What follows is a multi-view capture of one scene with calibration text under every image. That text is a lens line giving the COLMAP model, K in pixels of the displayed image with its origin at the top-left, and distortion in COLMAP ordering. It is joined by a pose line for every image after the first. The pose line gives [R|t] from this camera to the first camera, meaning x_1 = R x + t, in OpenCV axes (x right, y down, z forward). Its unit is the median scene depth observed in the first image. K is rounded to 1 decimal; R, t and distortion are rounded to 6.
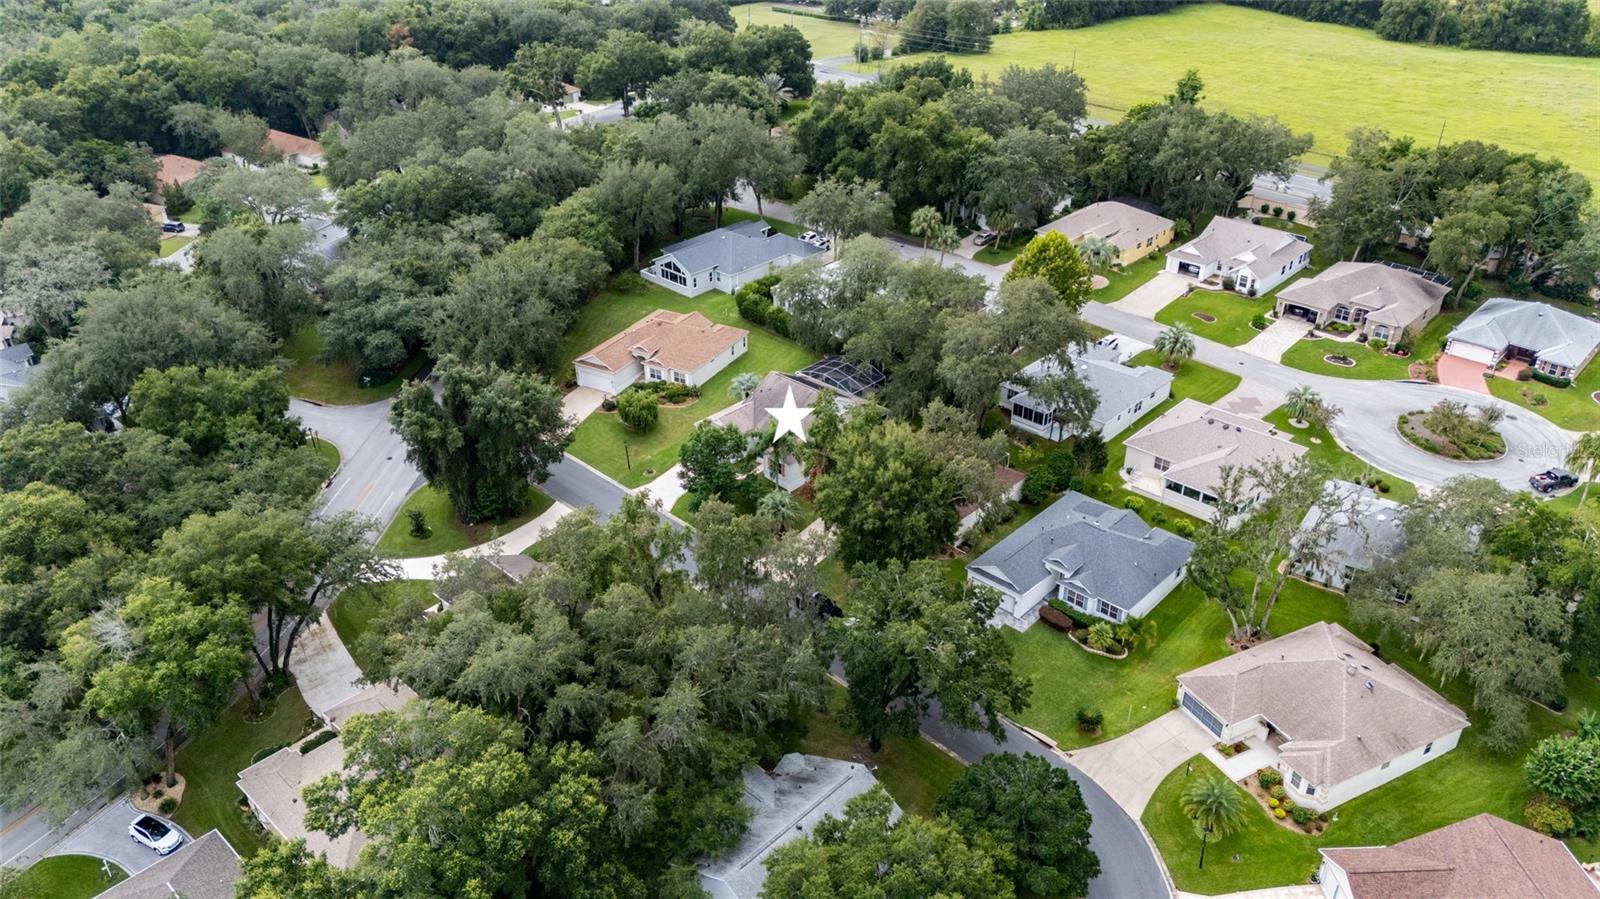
lens RADIAL K [[1156.2, 0, 799.5], [0, 1156.2, 449.0], [0, 0, 1]] dist [0.000119, -0.001753]
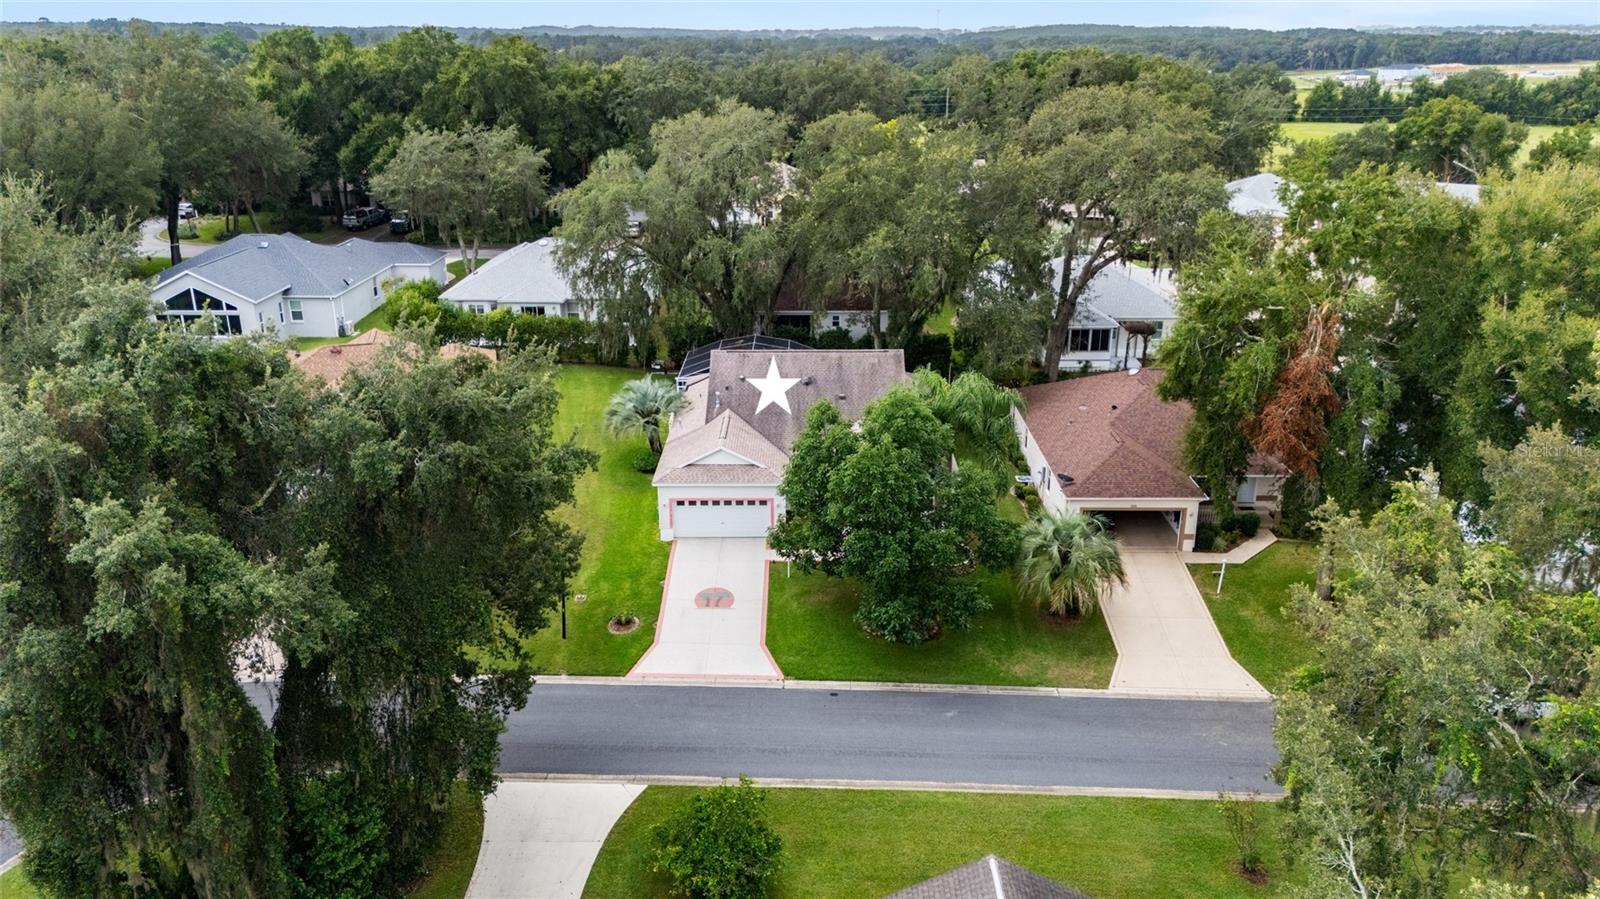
lens RADIAL K [[1156.2, 0, 795.4], [0, 1156.2, 447.2], [0, 0, 1]] dist [0.000119, -0.001753]
pose [[0.734764, -0.220287, 0.641557, -0.278694], [0.338066, 0.938889, -0.064801, 0.008848], [-0.588076, 0.264502, 0.764333, 0.602853]]
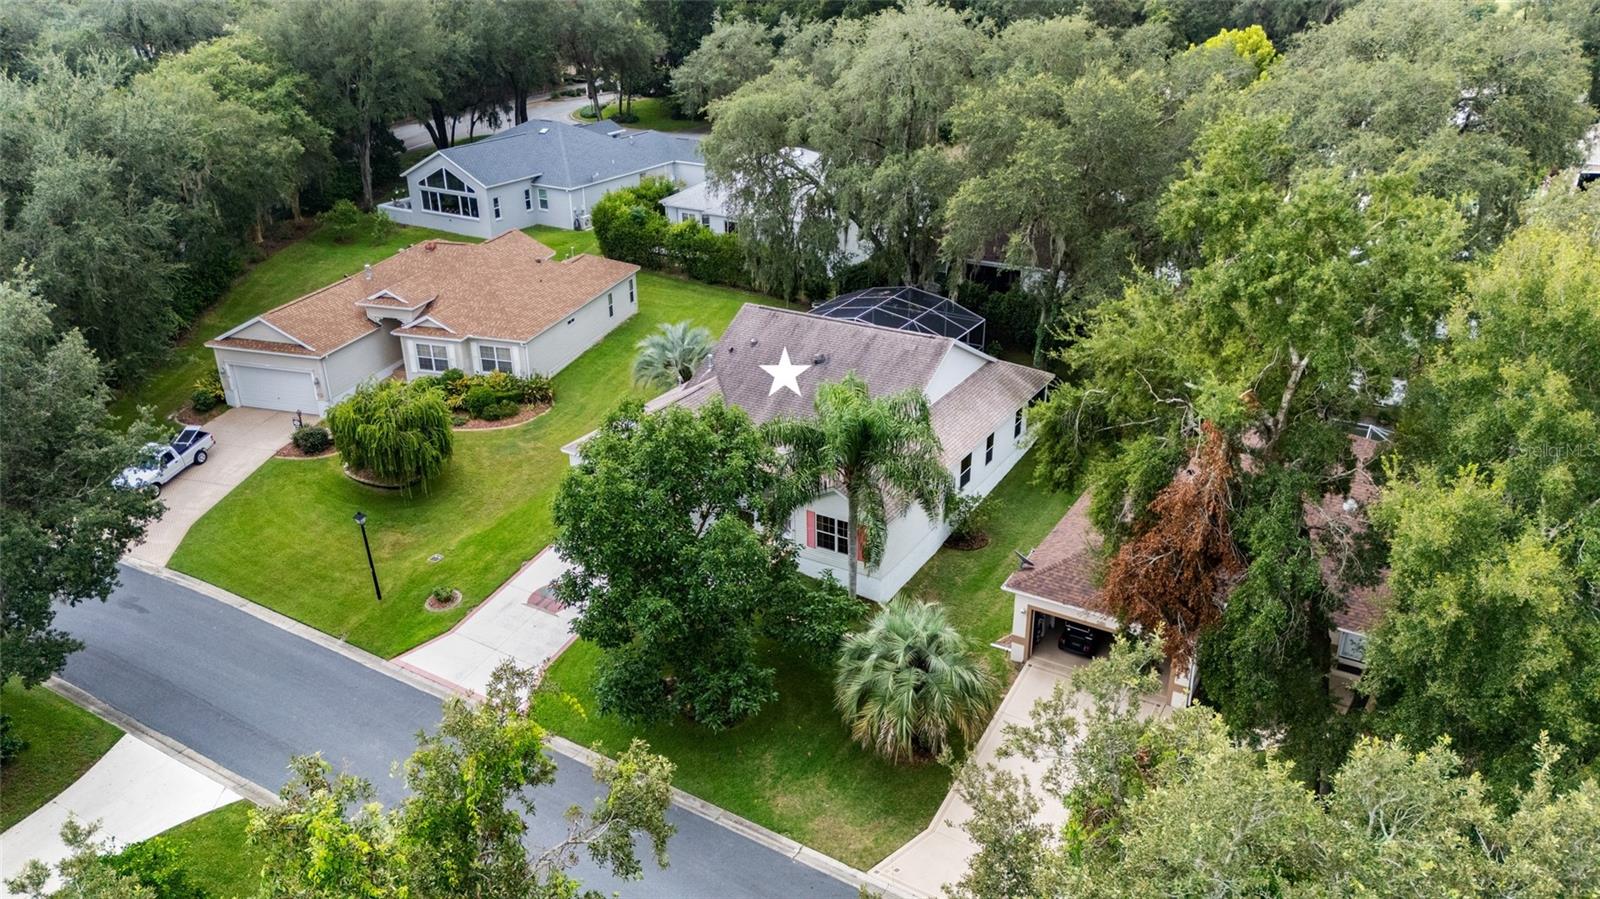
lens RADIAL K [[1156.2, 0, 805.0], [0, 1156.2, 454.2], [0, 0, 1]] dist [0.000119, -0.001753]
pose [[0.974432, -0.092092, 0.204941, -0.083927], [0.111946, 0.989858, -0.087464, 0.017401], [-0.194808, 0.108170, 0.974859, 0.588928]]
